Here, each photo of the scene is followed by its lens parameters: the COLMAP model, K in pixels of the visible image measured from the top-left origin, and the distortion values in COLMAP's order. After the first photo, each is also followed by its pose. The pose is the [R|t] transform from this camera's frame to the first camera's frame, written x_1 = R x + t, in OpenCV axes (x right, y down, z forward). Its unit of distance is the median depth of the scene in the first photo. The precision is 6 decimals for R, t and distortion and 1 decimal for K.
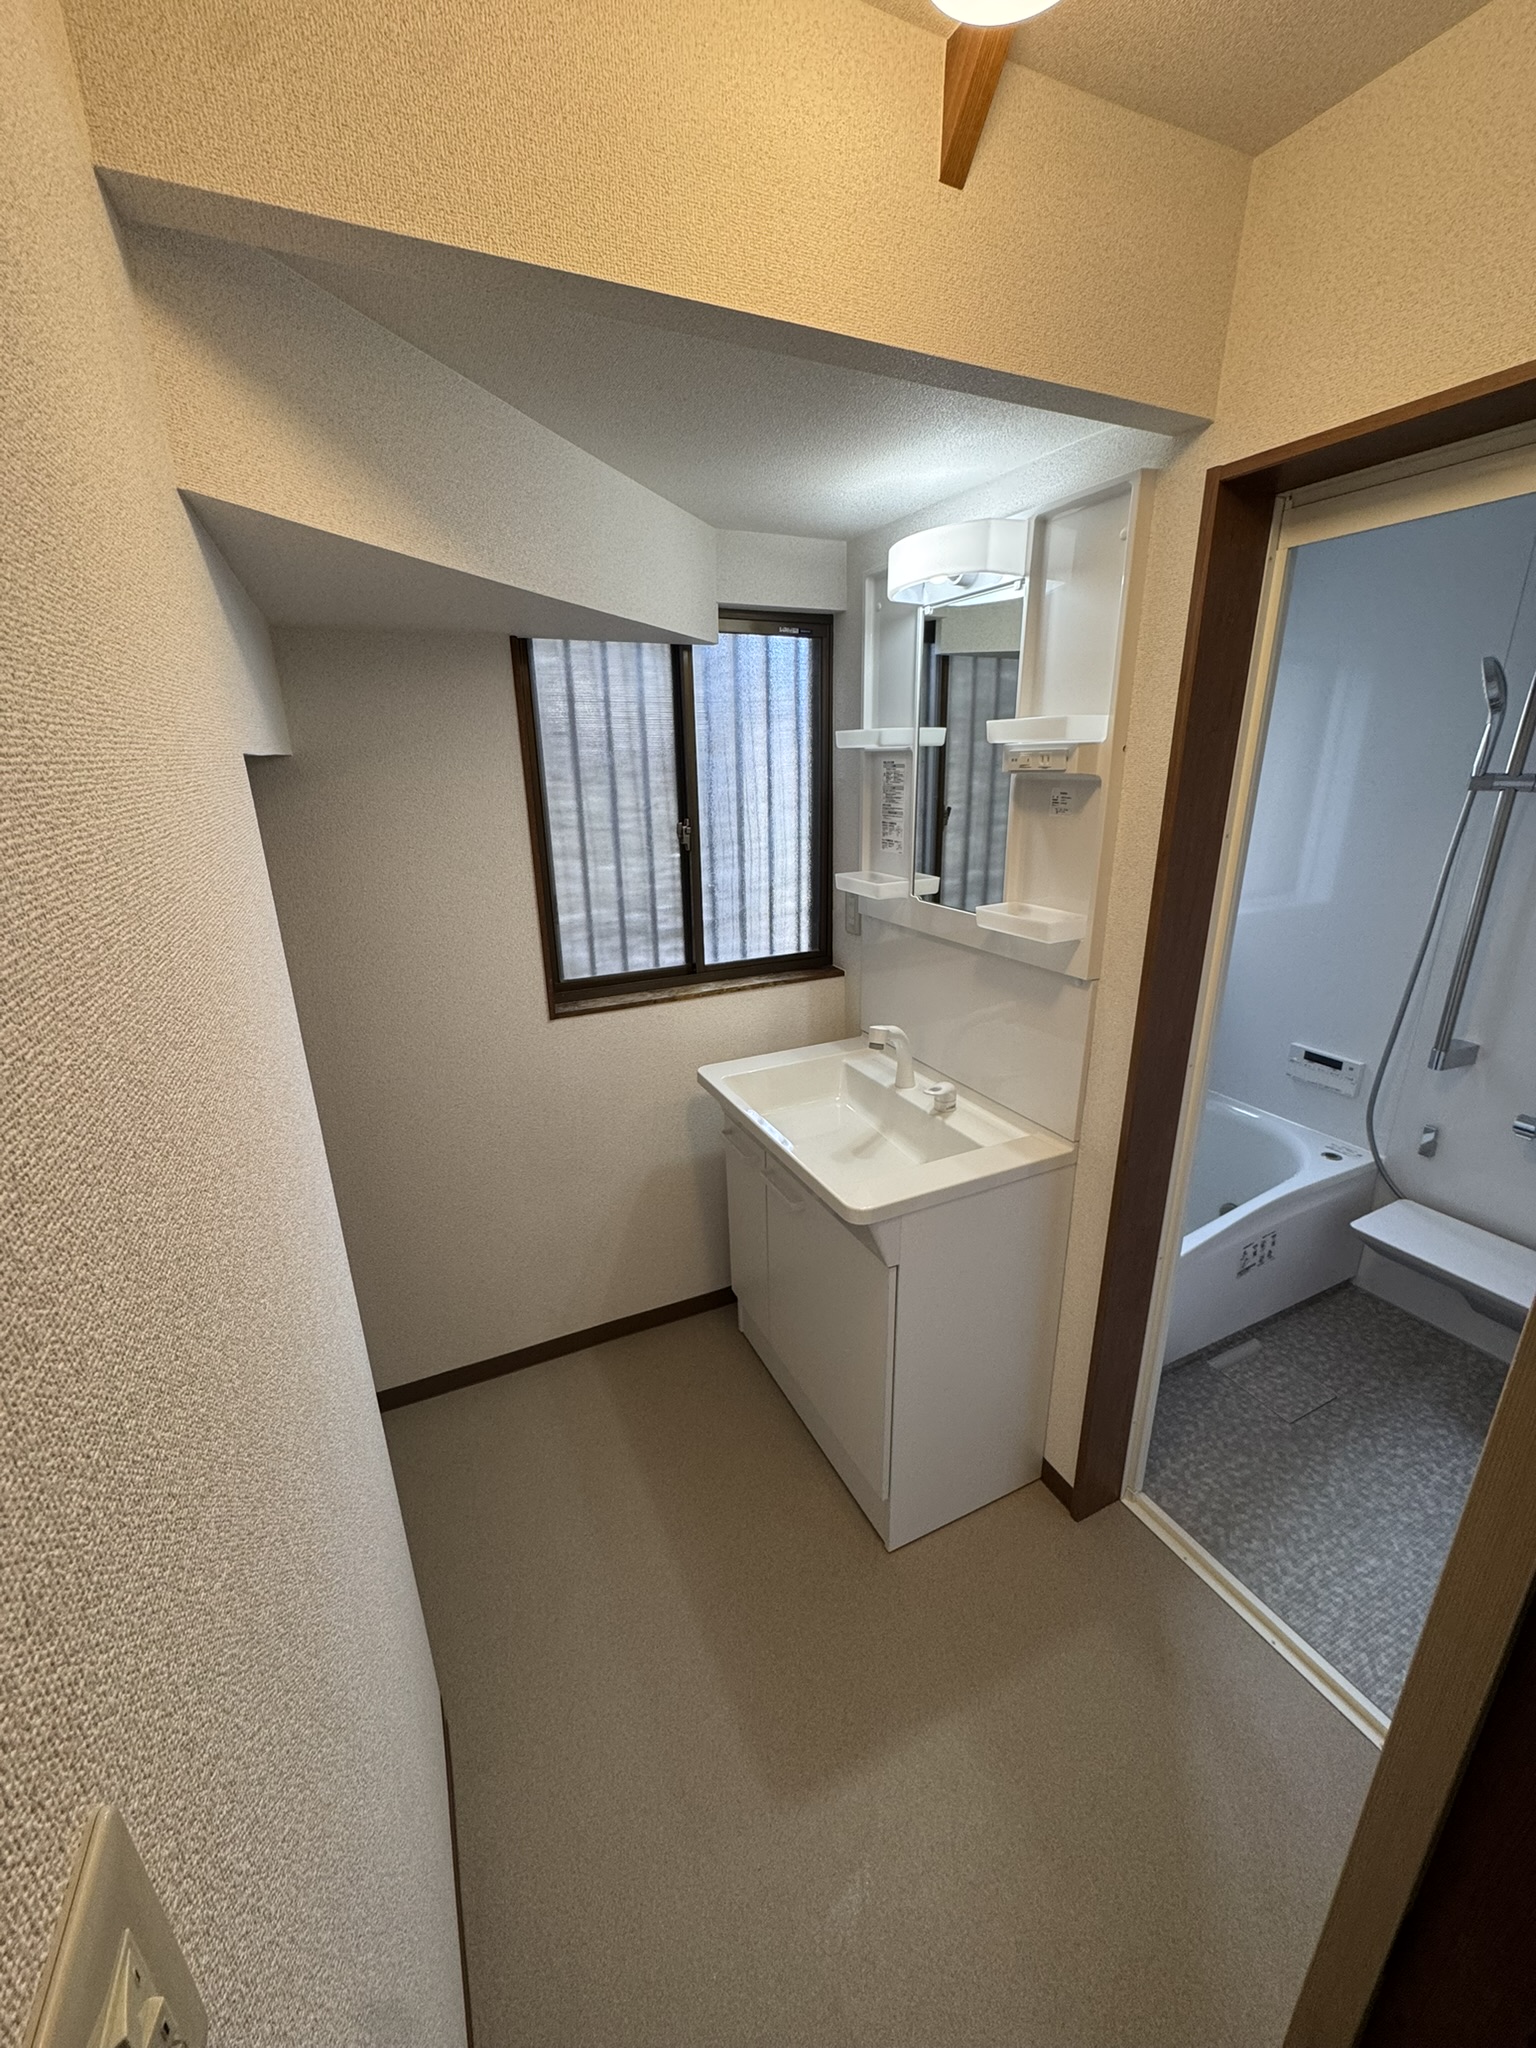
lens RADIAL K [[817.3, 0, 789.5], [0, 817.3, 1016.3], [0, 0, 1]] dist [0.009665, 0.001053]
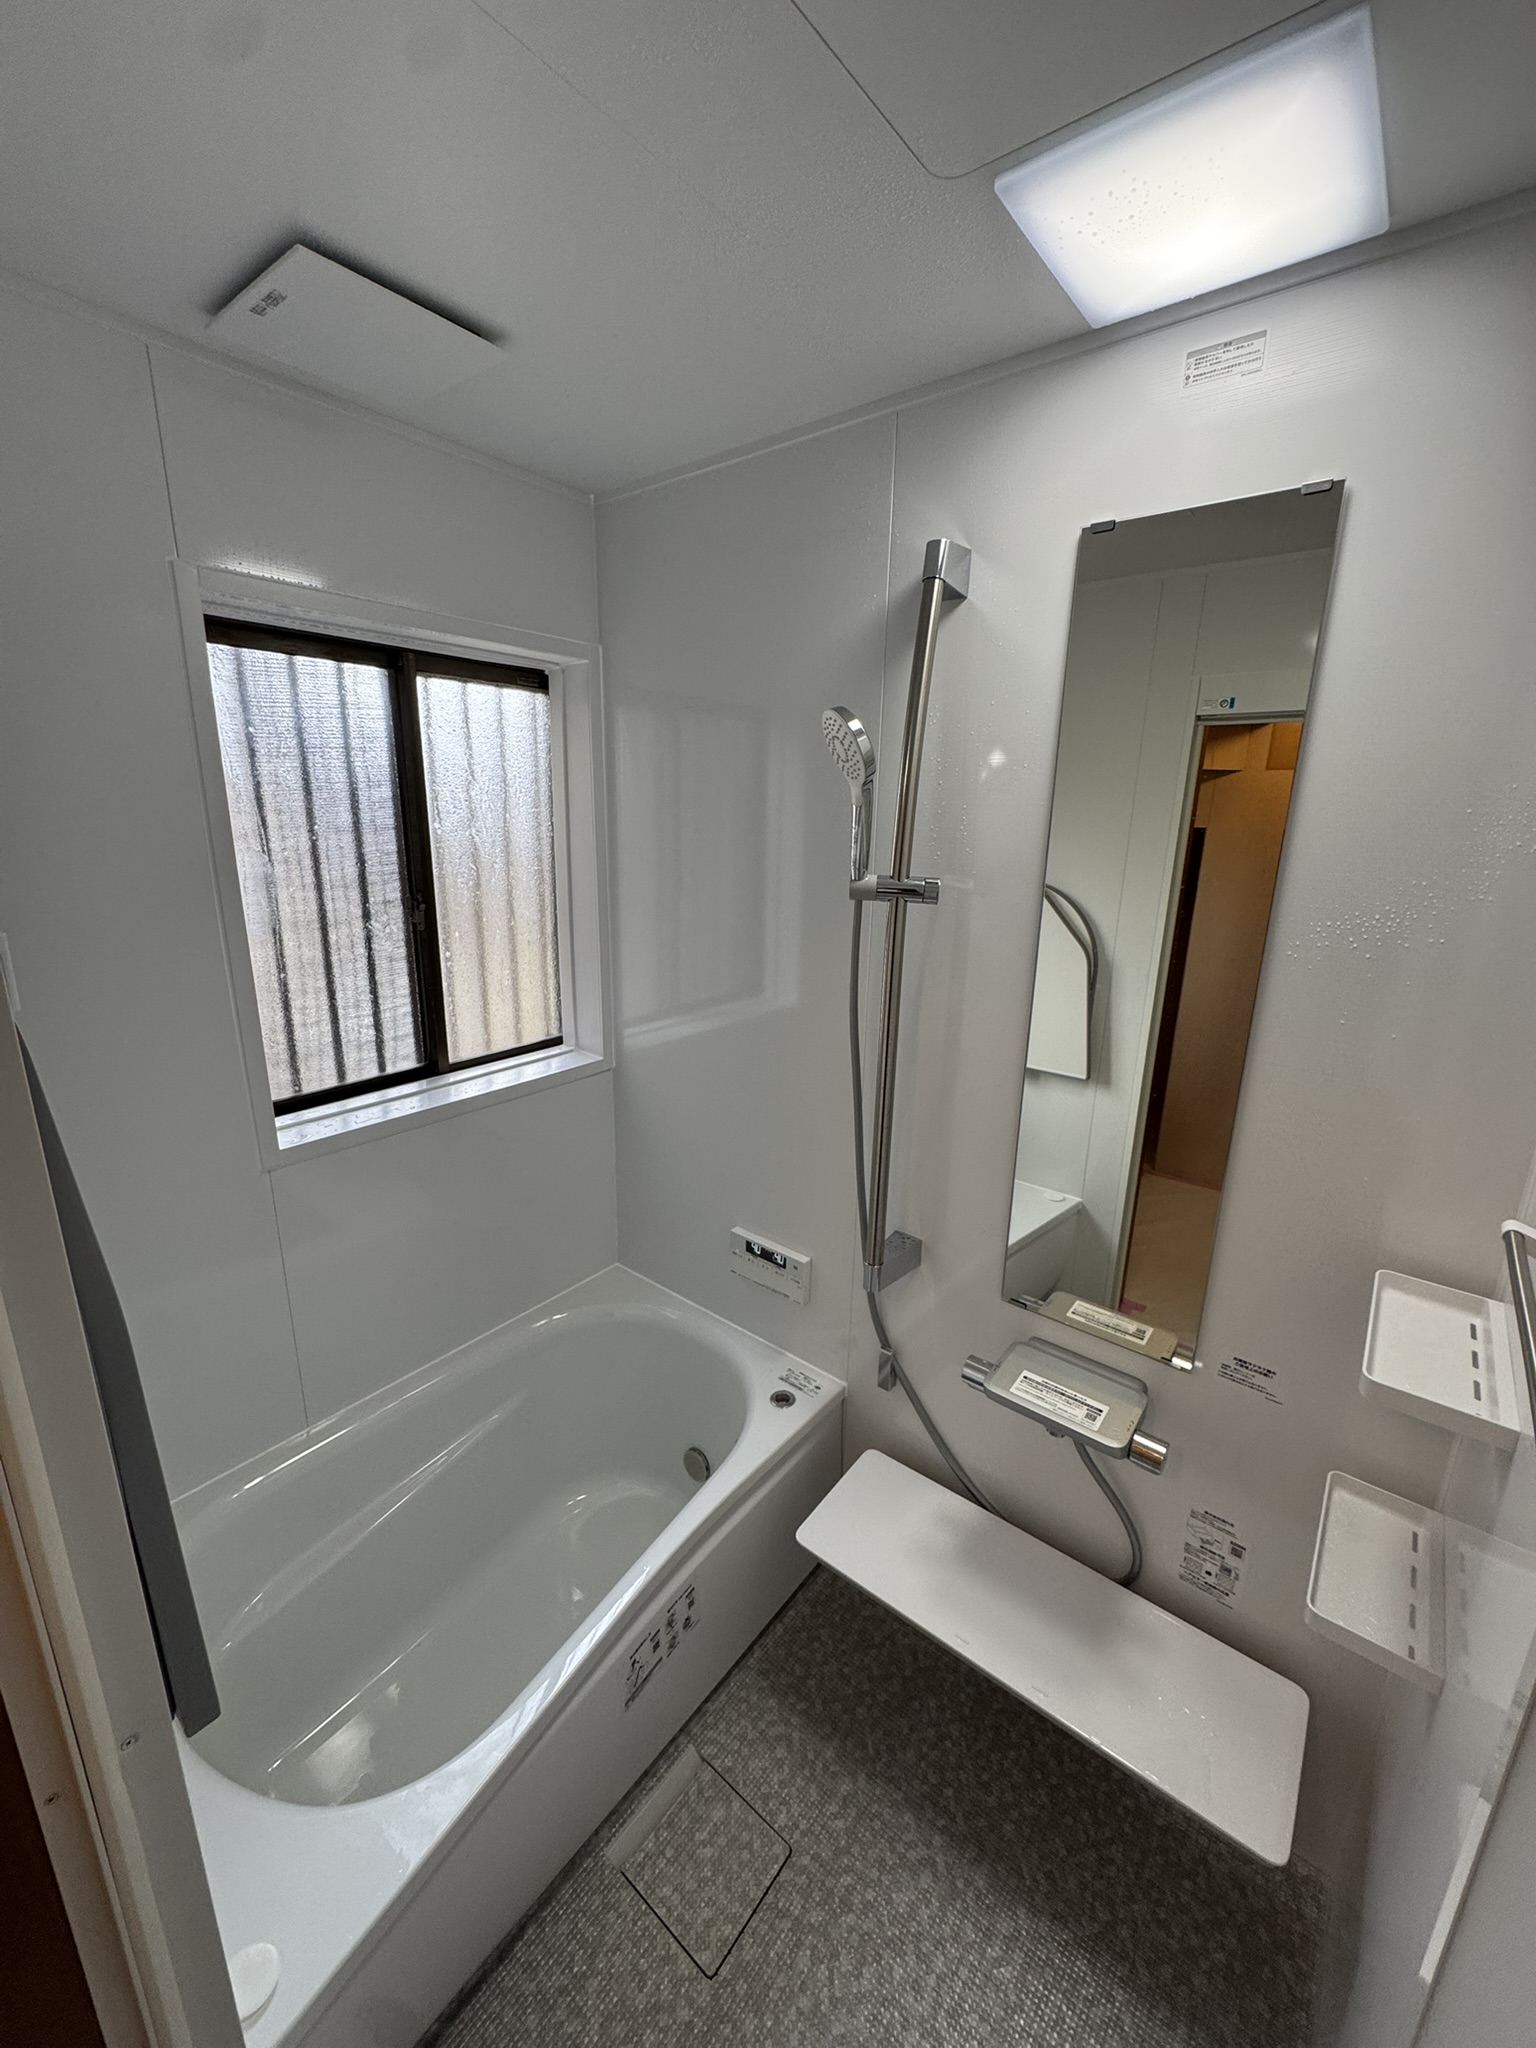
lens RADIAL K [[817.3, 0, 803.5], [0, 817.3, 1019.3], [0, 0, 1]] dist [0.009665, 0.001053]
pose [[0.897449, -0.073798, 0.434901, 0.404532], [0.097488, 0.994710, -0.032384, -0.128826], [-0.430211, 0.071461, 0.899896, 0.350361]]
